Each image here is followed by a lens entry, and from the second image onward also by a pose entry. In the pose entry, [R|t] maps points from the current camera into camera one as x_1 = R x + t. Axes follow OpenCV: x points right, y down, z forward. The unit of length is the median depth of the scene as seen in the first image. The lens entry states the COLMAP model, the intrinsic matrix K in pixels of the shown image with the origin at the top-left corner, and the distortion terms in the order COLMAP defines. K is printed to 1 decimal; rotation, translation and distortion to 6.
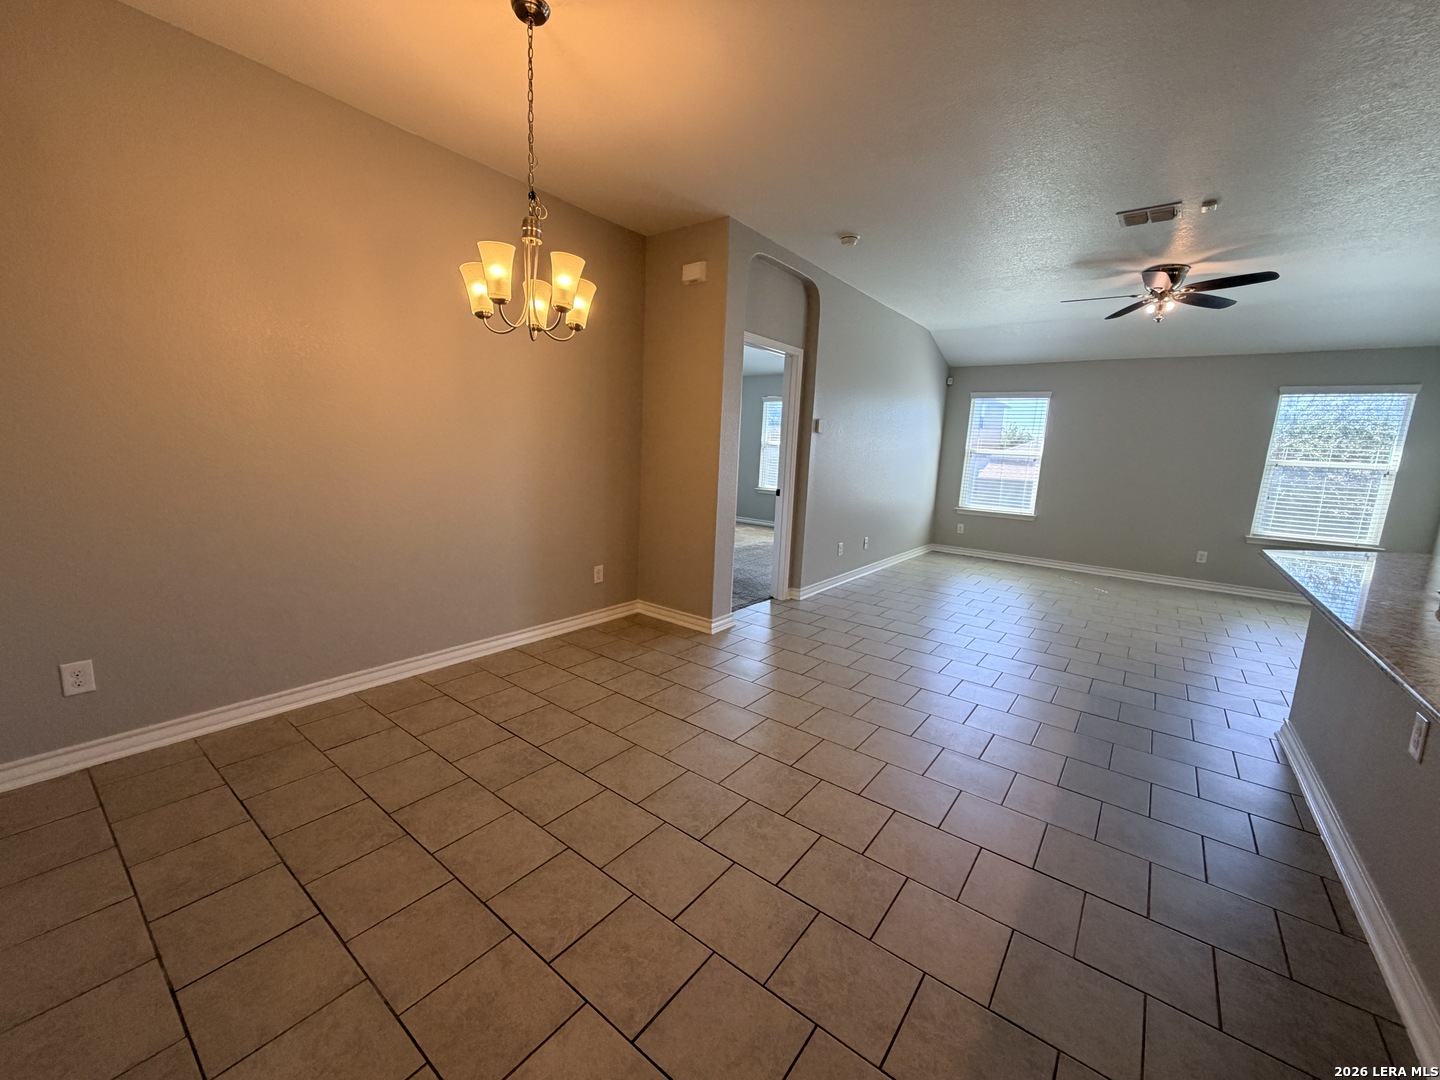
lens RADIAL K [[573.4, 0, 716.5], [0, 573.4, 537.0], [0, 0, 1]] dist [0.001761, 0.000074]
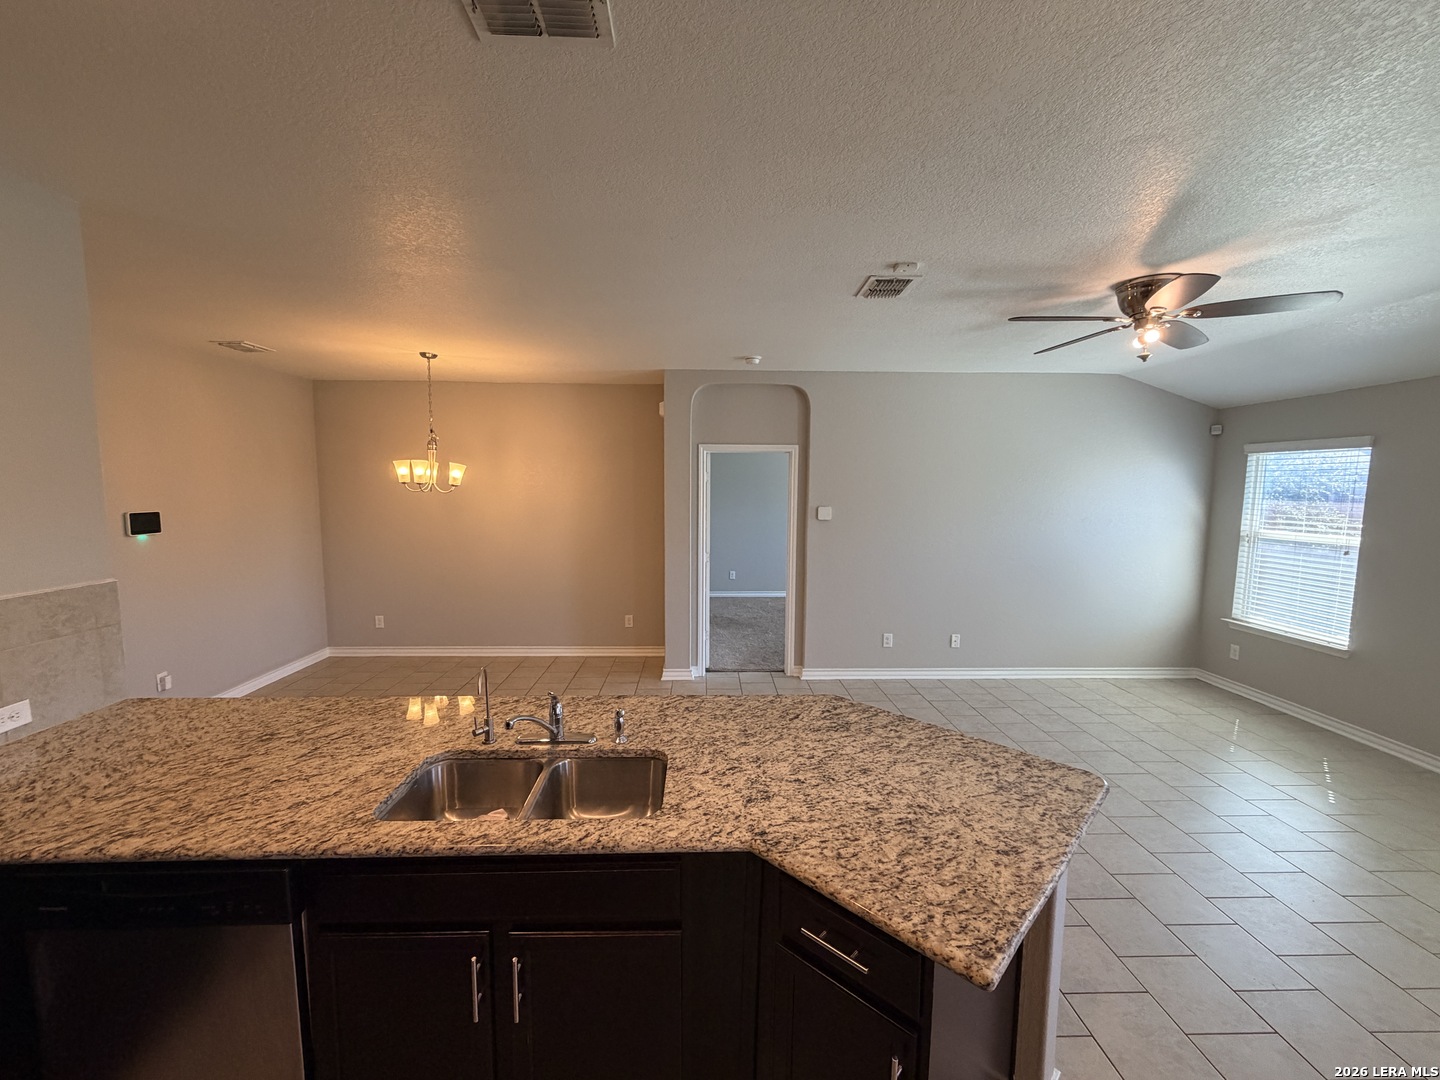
lens RADIAL K [[573.4, 0, 715.3], [0, 573.4, 540.7], [0, 0, 1]] dist [0.001761, 0.000074]
pose [[0.629851, 0.033929, -0.775974, 0.937844], [-0.102773, 0.993902, -0.039962, -0.090304], [0.769886, 0.104919, 0.629497, 0.223922]]
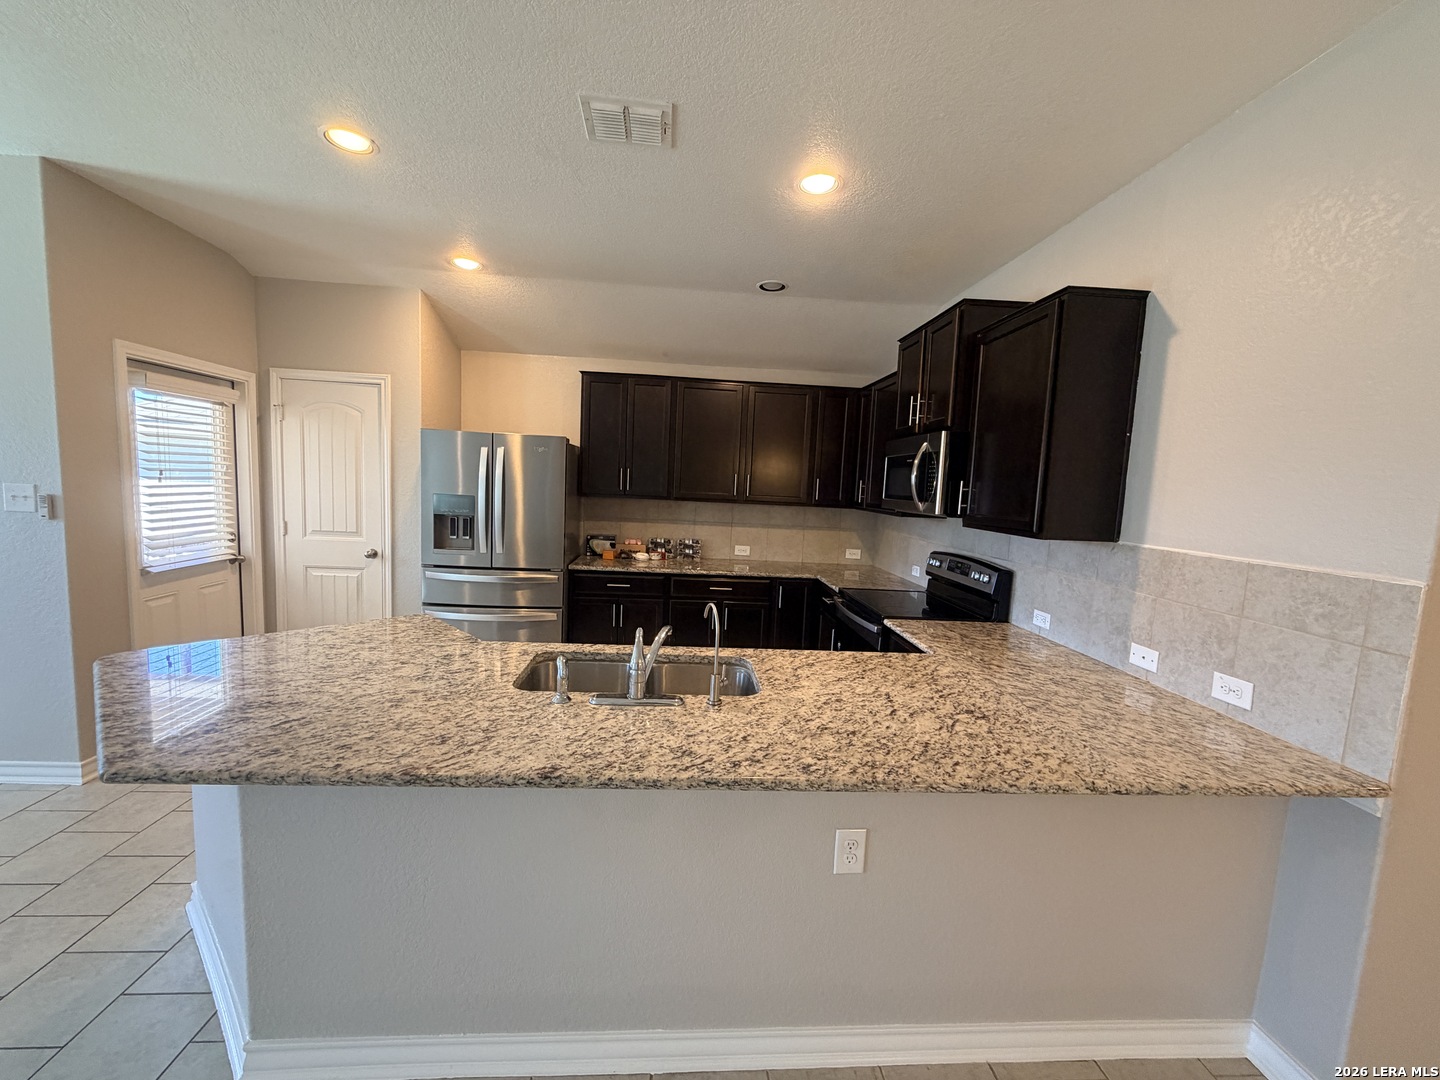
lens RADIAL K [[573.4, 0, 716.1], [0, 573.4, 541.1], [0, 0, 1]] dist [0.001761, 0.000074]
pose [[-0.660264, -0.150053, 0.735891, 0.265961], [0.043998, 0.970427, 0.237353, -0.129125], [-0.749744, 0.189093, -0.634136, 0.583438]]
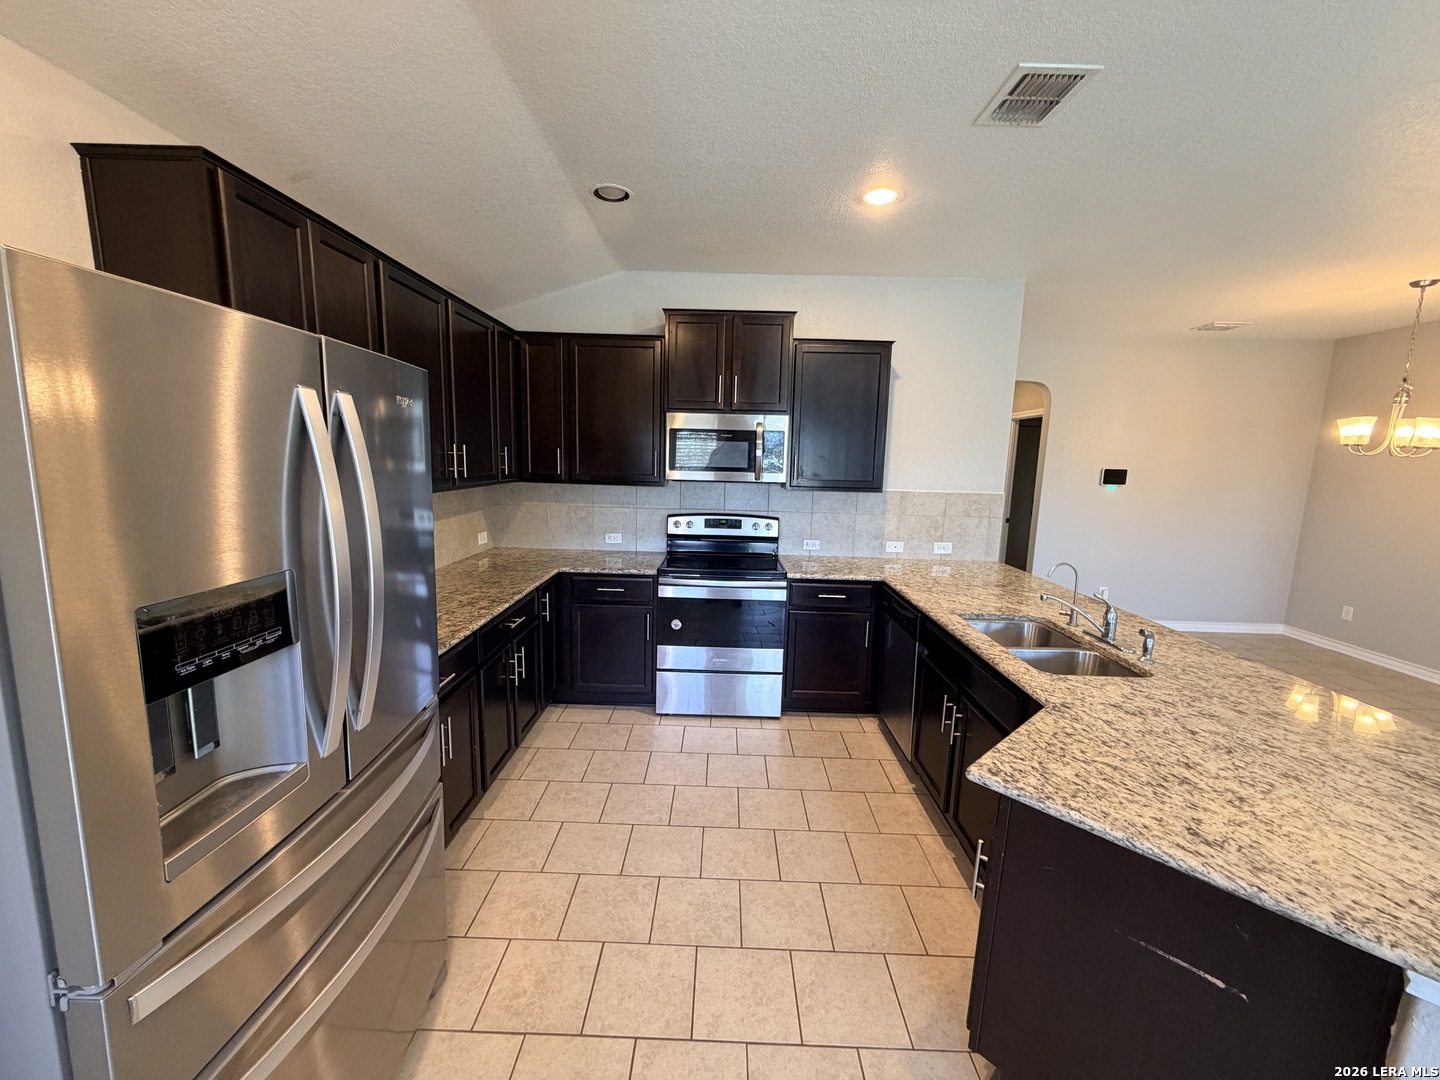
lens RADIAL K [[573.4, 0, 718.3], [0, 573.4, 542.1], [0, 0, 1]] dist [0.001761, 0.000074]
pose [[-0.797578, 0.026901, -0.602616, 1.104885], [-0.156413, 0.955614, 0.249675, -0.102337], [0.582585, 0.293392, -0.757969, 0.566850]]
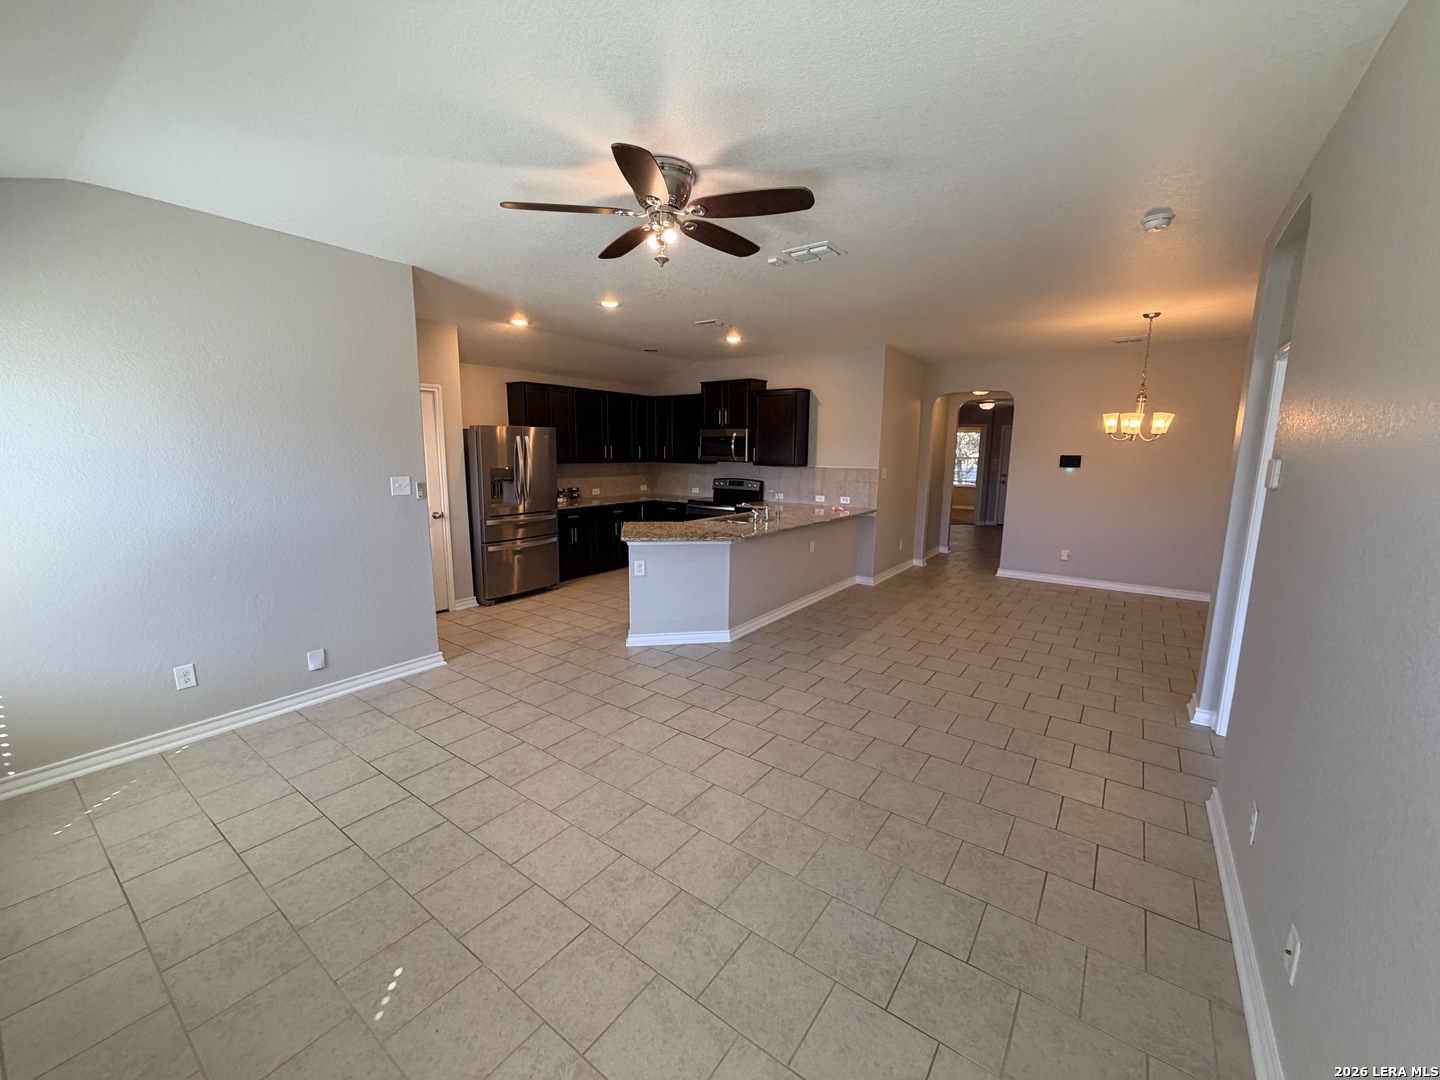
lens RADIAL K [[573.4, 0, 717.3], [0, 573.4, 538.6], [0, 0, 1]] dist [0.001761, 0.000074]
pose [[-0.998252, -0.048902, -0.033180, 0.687312], [-0.056826, 0.948439, 0.311824, -0.285469], [0.016220, 0.313165, -0.949560, 1.570157]]
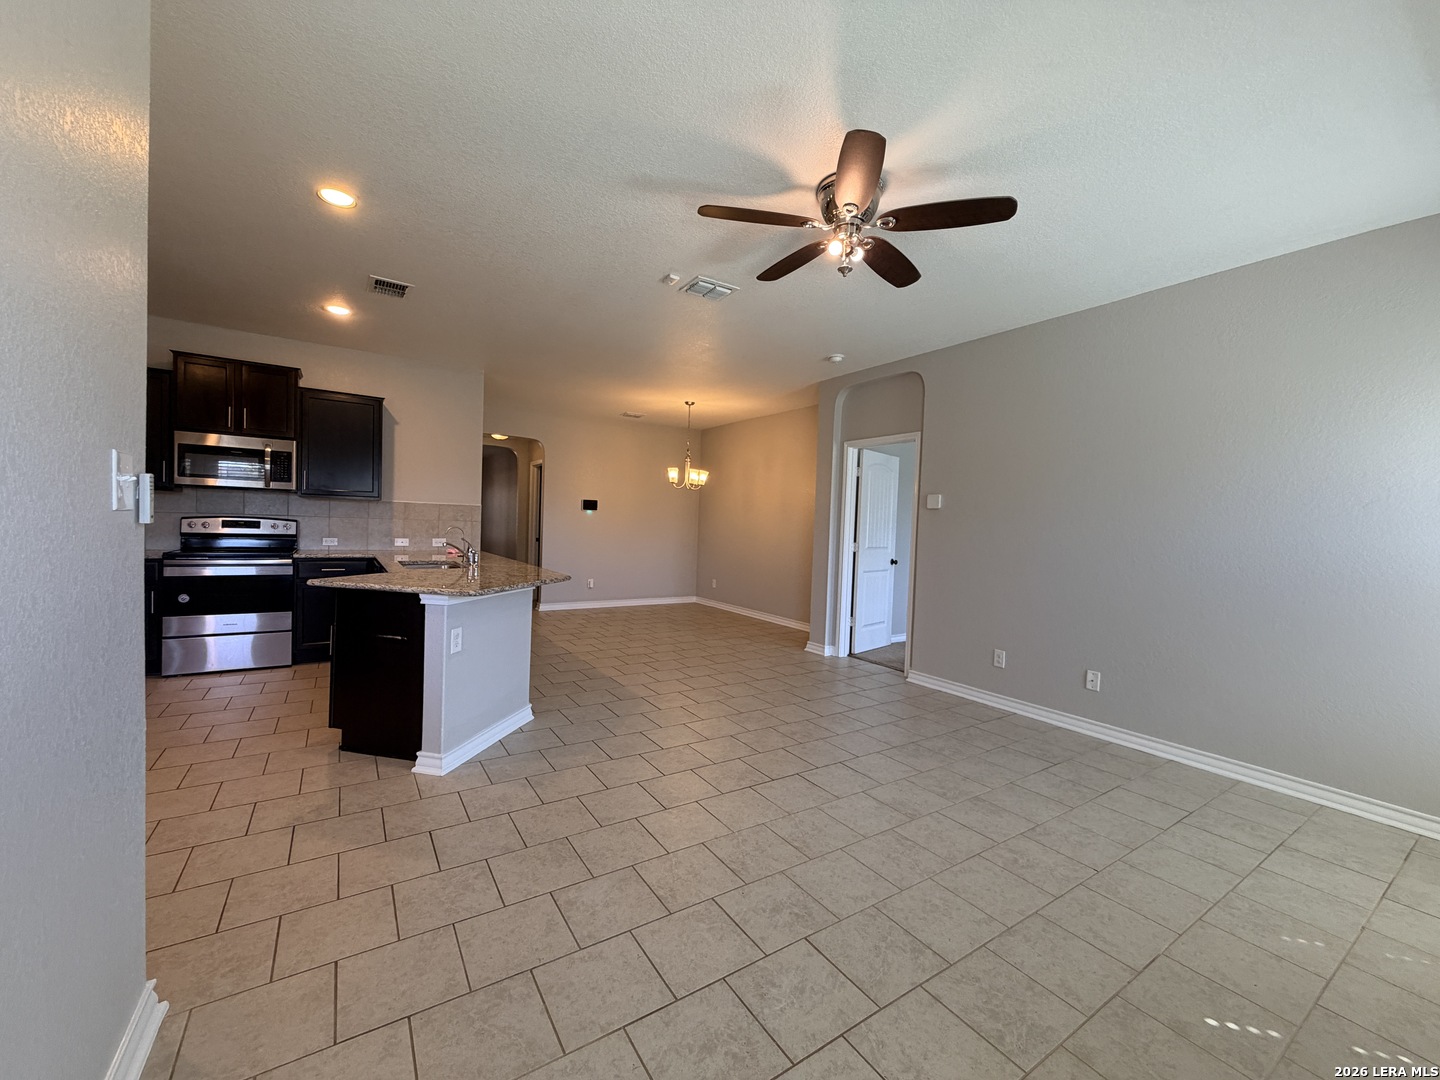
lens RADIAL K [[573.4, 0, 712.9], [0, 573.4, 540.3], [0, 0, 1]] dist [0.001761, 0.000074]
pose [[-0.330856, -0.028010, -0.943266, 1.296285], [-0.199821, 0.978974, 0.041018, -0.105714], [0.922283, 0.202055, -0.329496, 1.075573]]
